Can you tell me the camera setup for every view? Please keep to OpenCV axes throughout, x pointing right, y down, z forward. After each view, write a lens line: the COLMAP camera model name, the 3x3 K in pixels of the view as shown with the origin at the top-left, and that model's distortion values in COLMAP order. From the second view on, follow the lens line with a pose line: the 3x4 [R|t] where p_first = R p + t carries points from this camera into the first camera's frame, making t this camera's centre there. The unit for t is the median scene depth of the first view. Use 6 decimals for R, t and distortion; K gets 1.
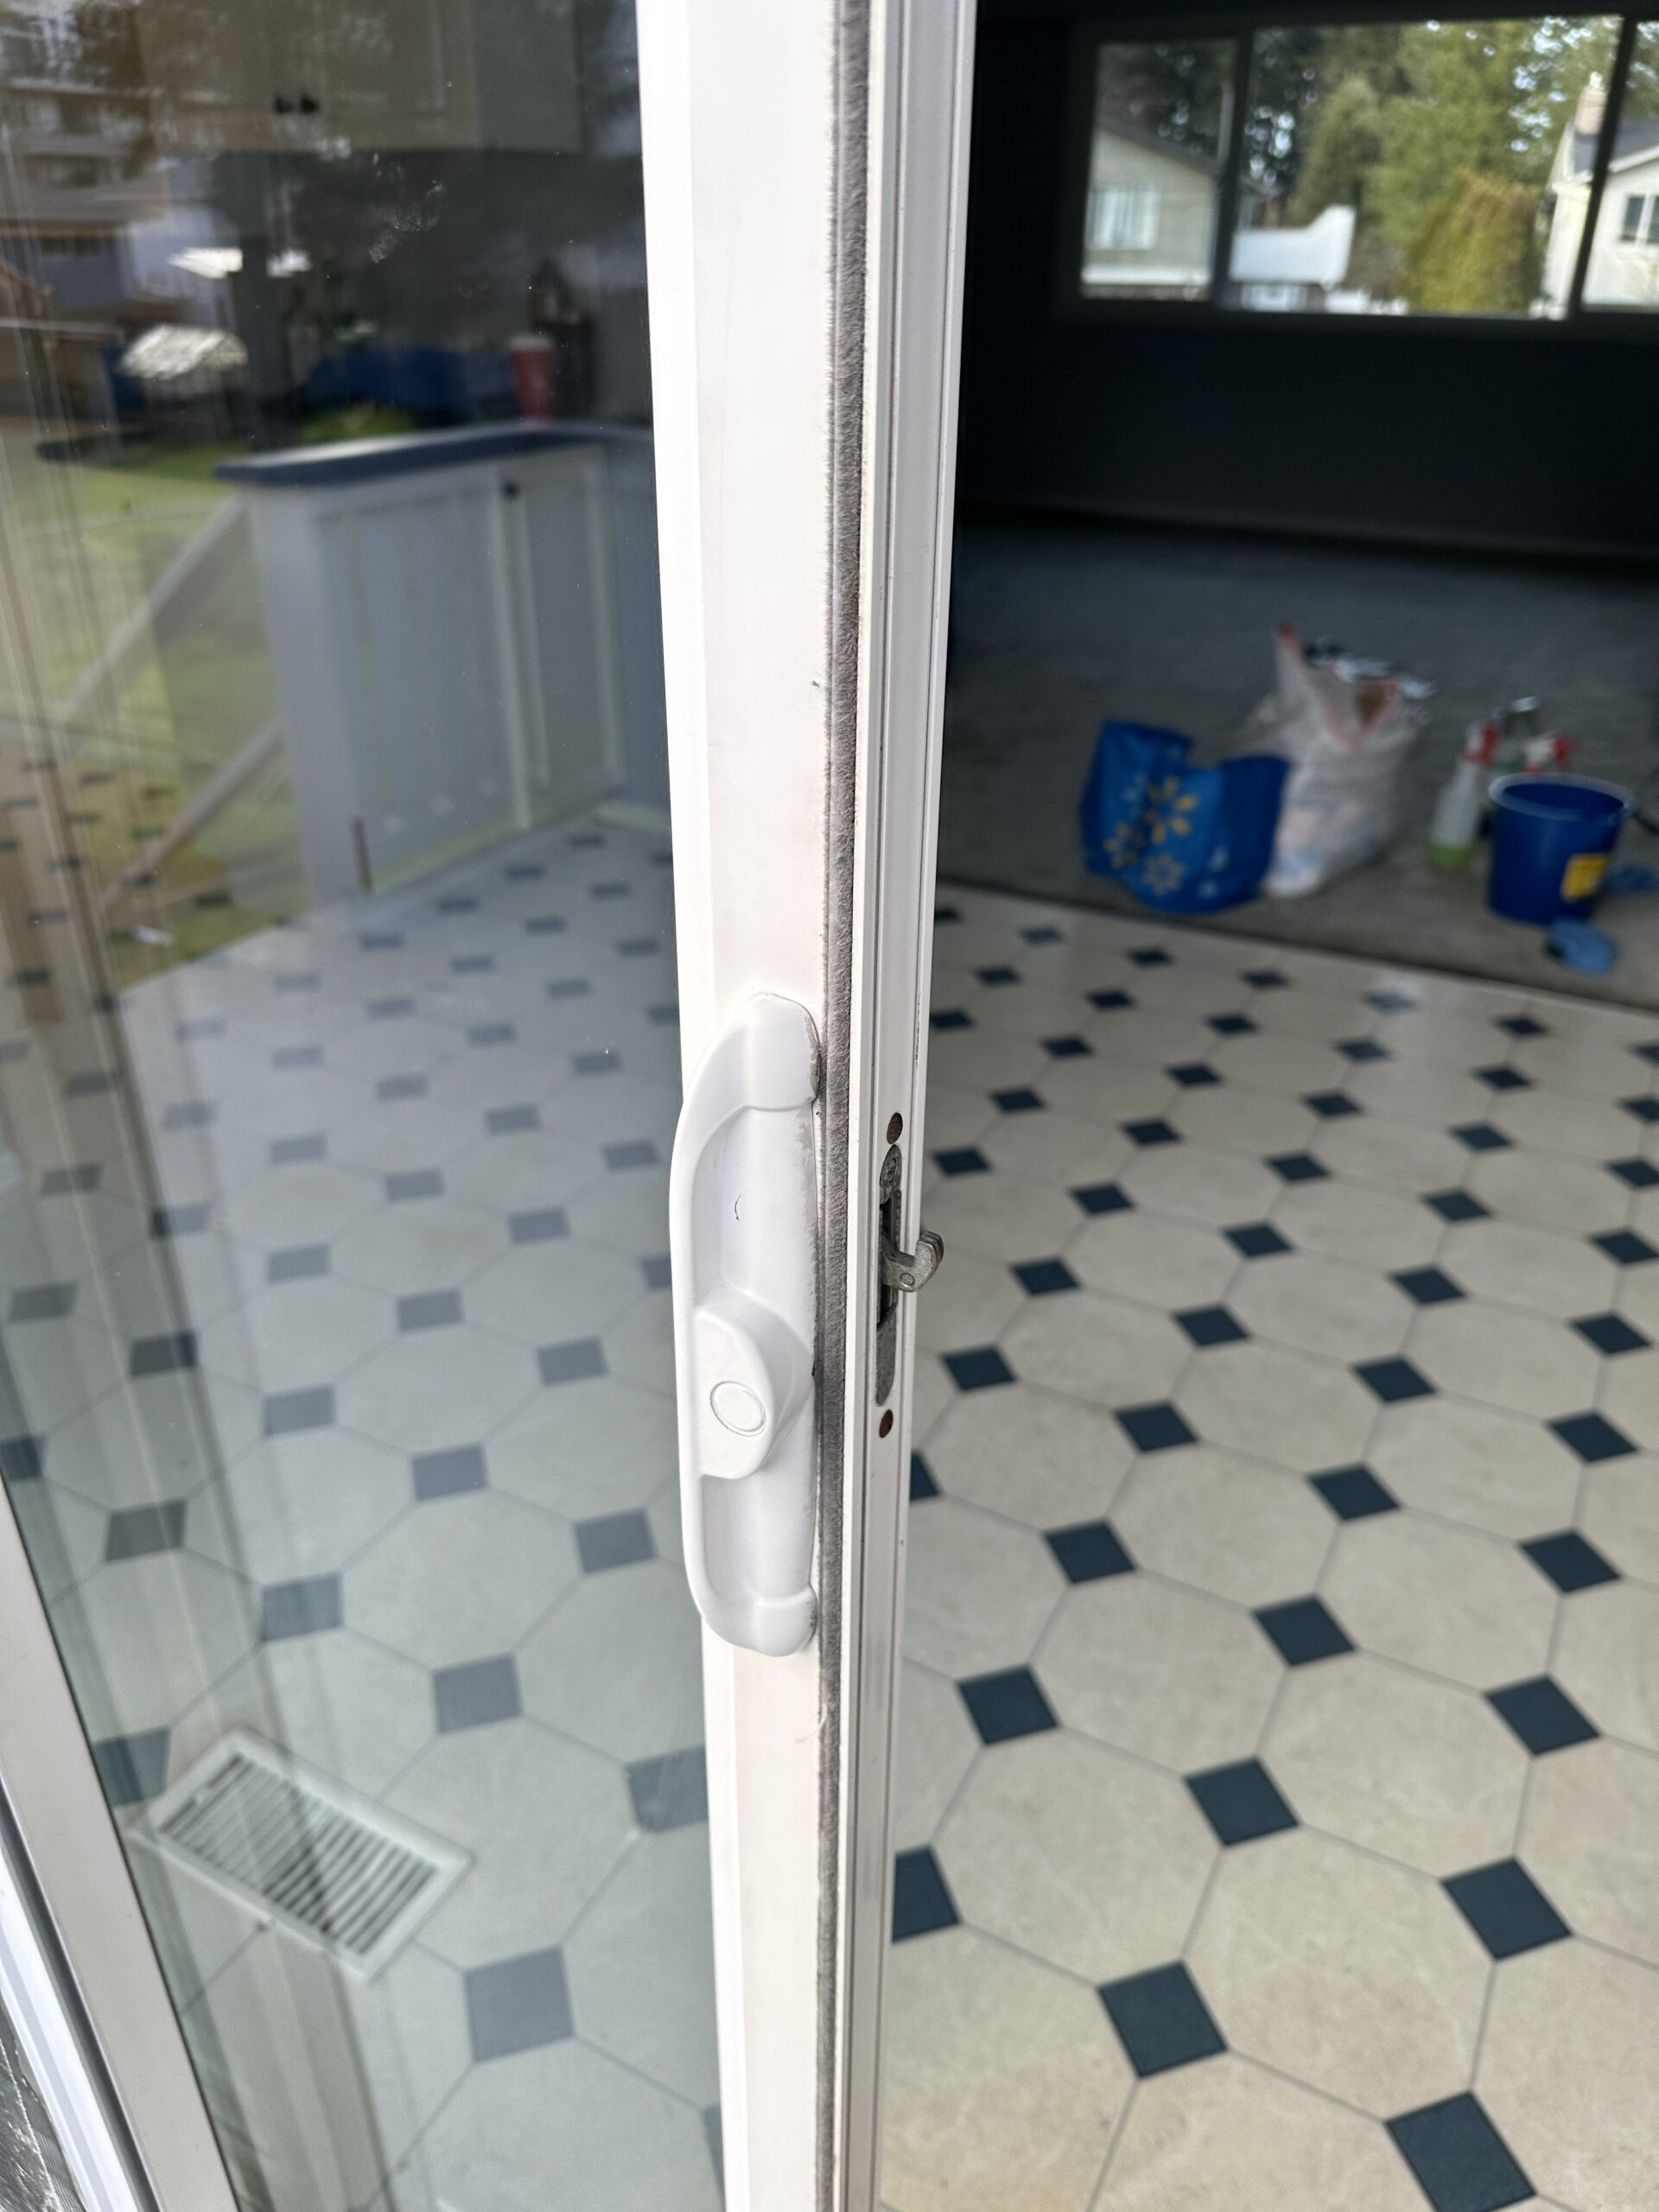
lens RADIAL K [[1563.5, 0, 829.5], [0, 1563.5, 1106.0], [0, 0, 1]] dist [0.006287, -0.004430]
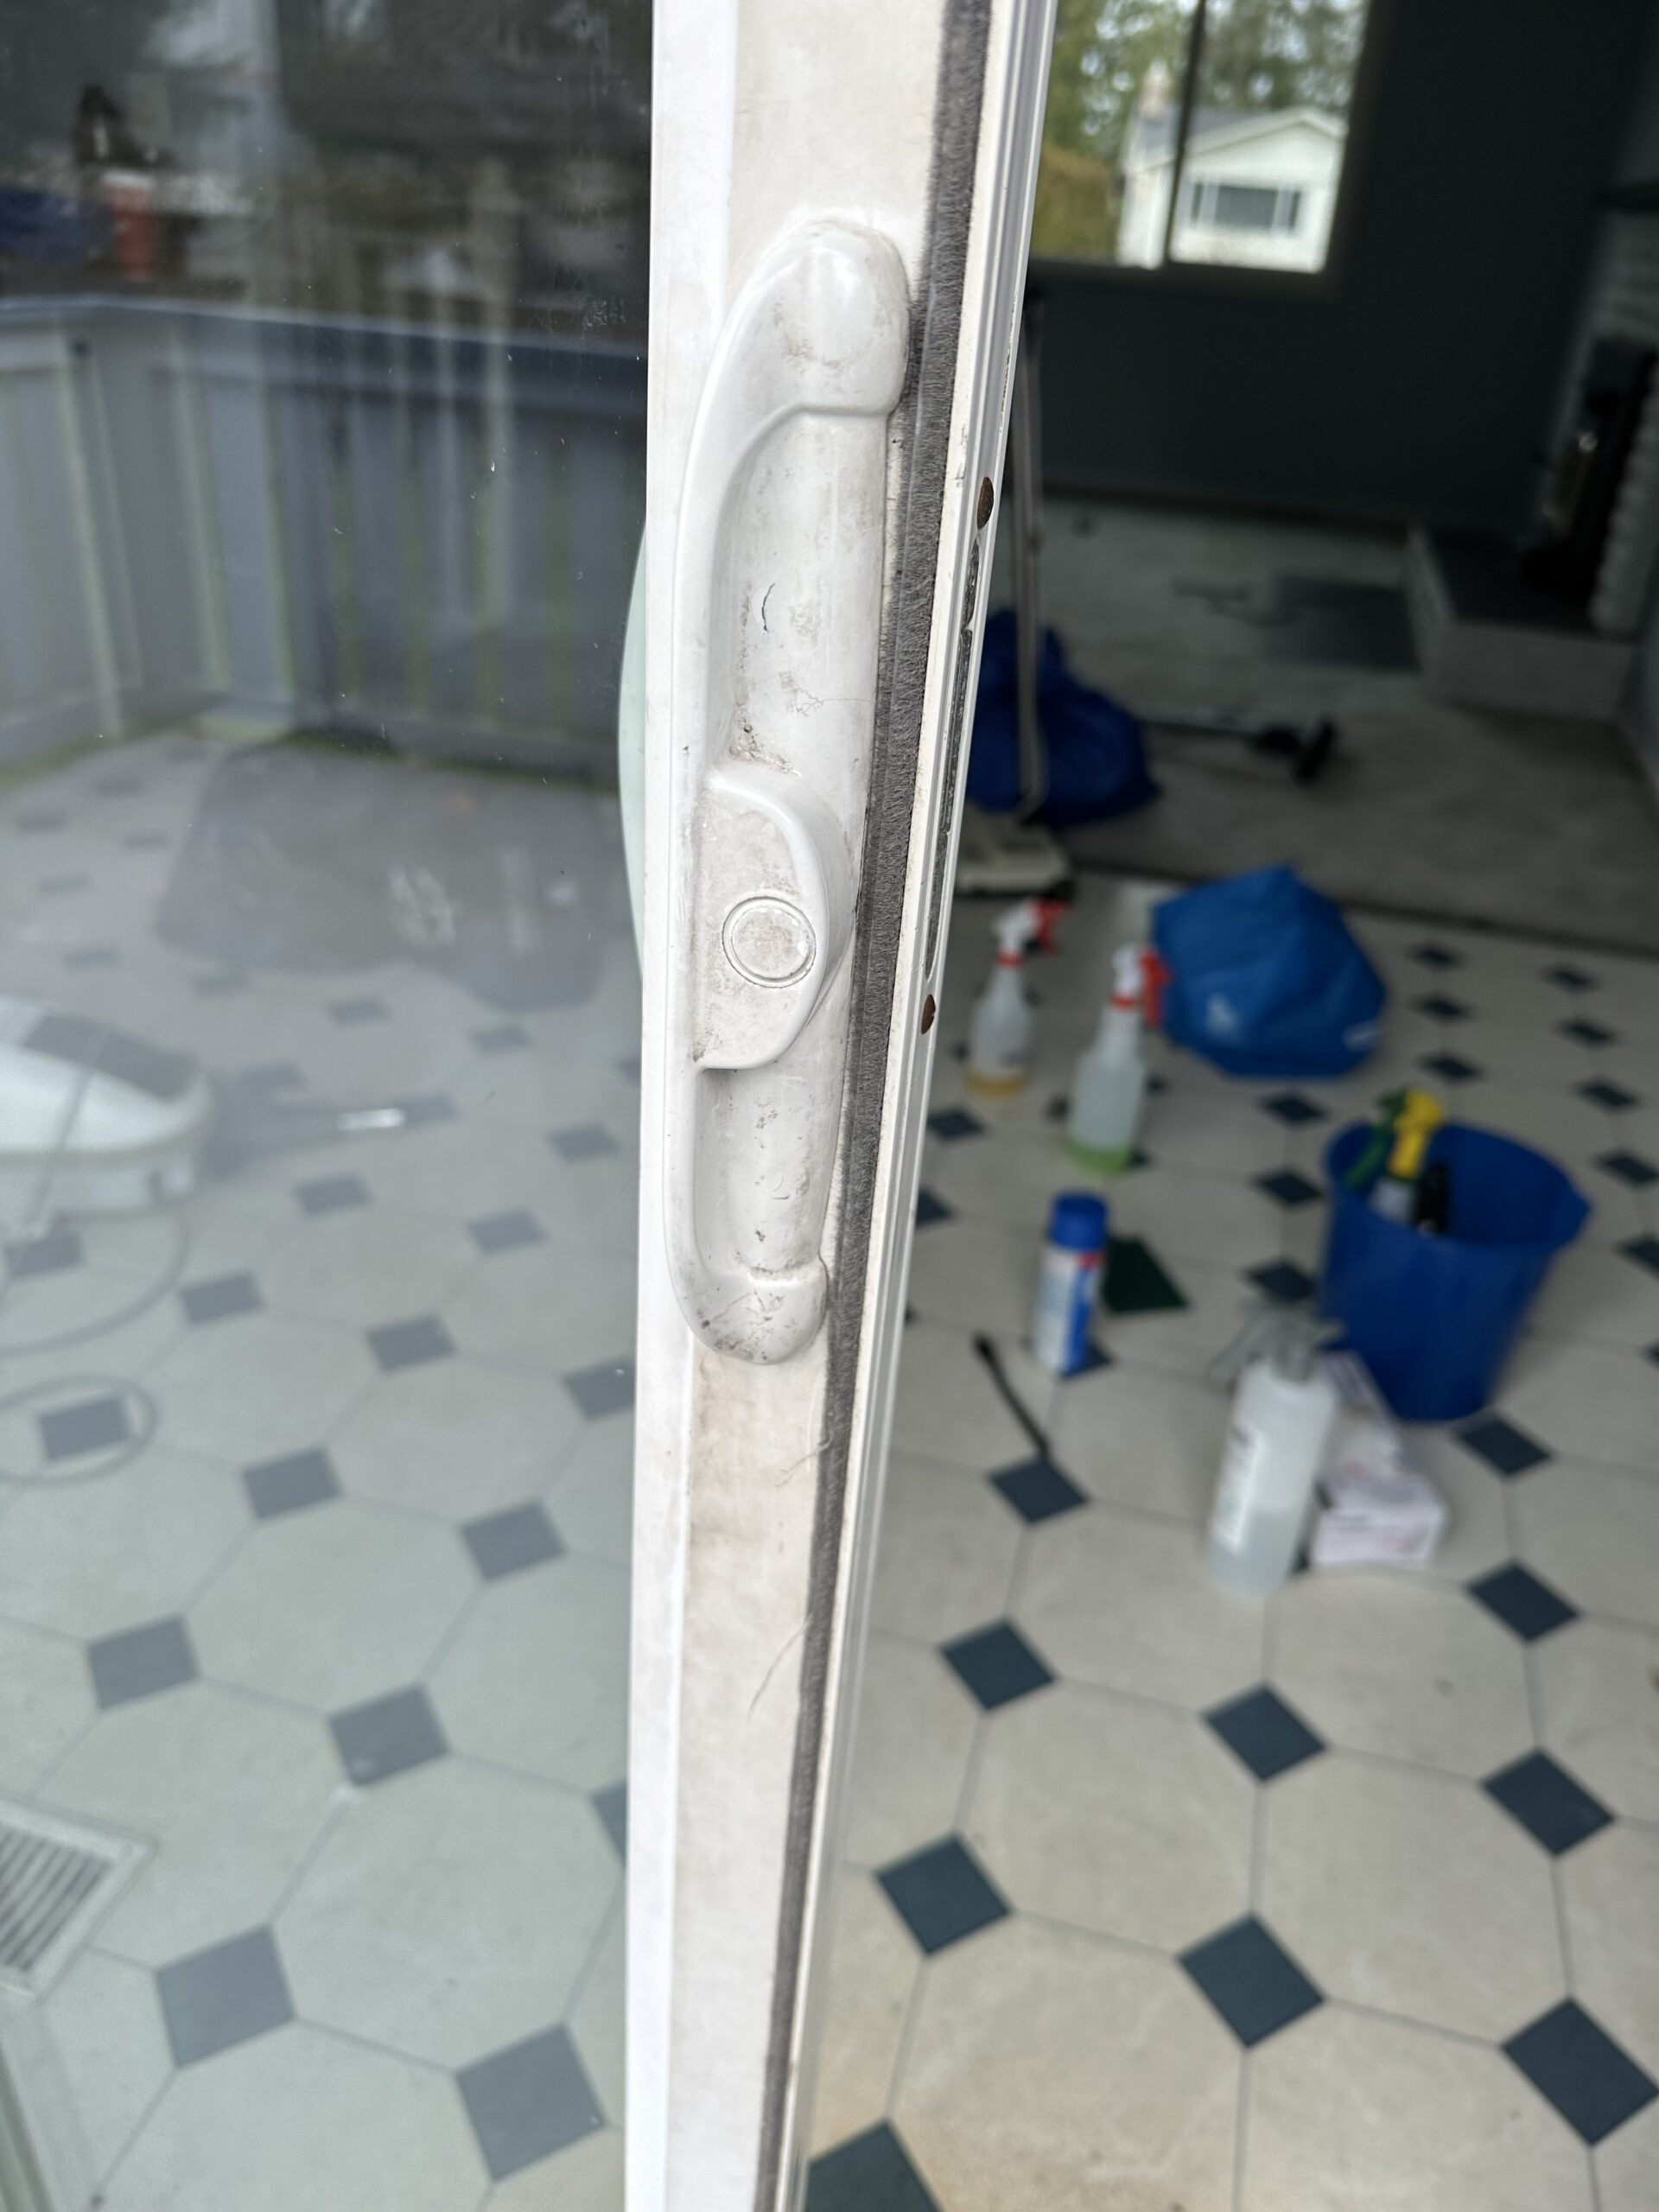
lens RADIAL K [[1574.1, 0, 829.5], [0, 1574.1, 1106.0], [0, 0, 1]] dist [0.002888, 0.003611]
pose [[0.974020, -0.046458, 0.221645, -0.043032], [0.038605, 0.998468, 0.039636, 0.056699], [-0.223146, -0.030050, 0.974322, 0.083828]]
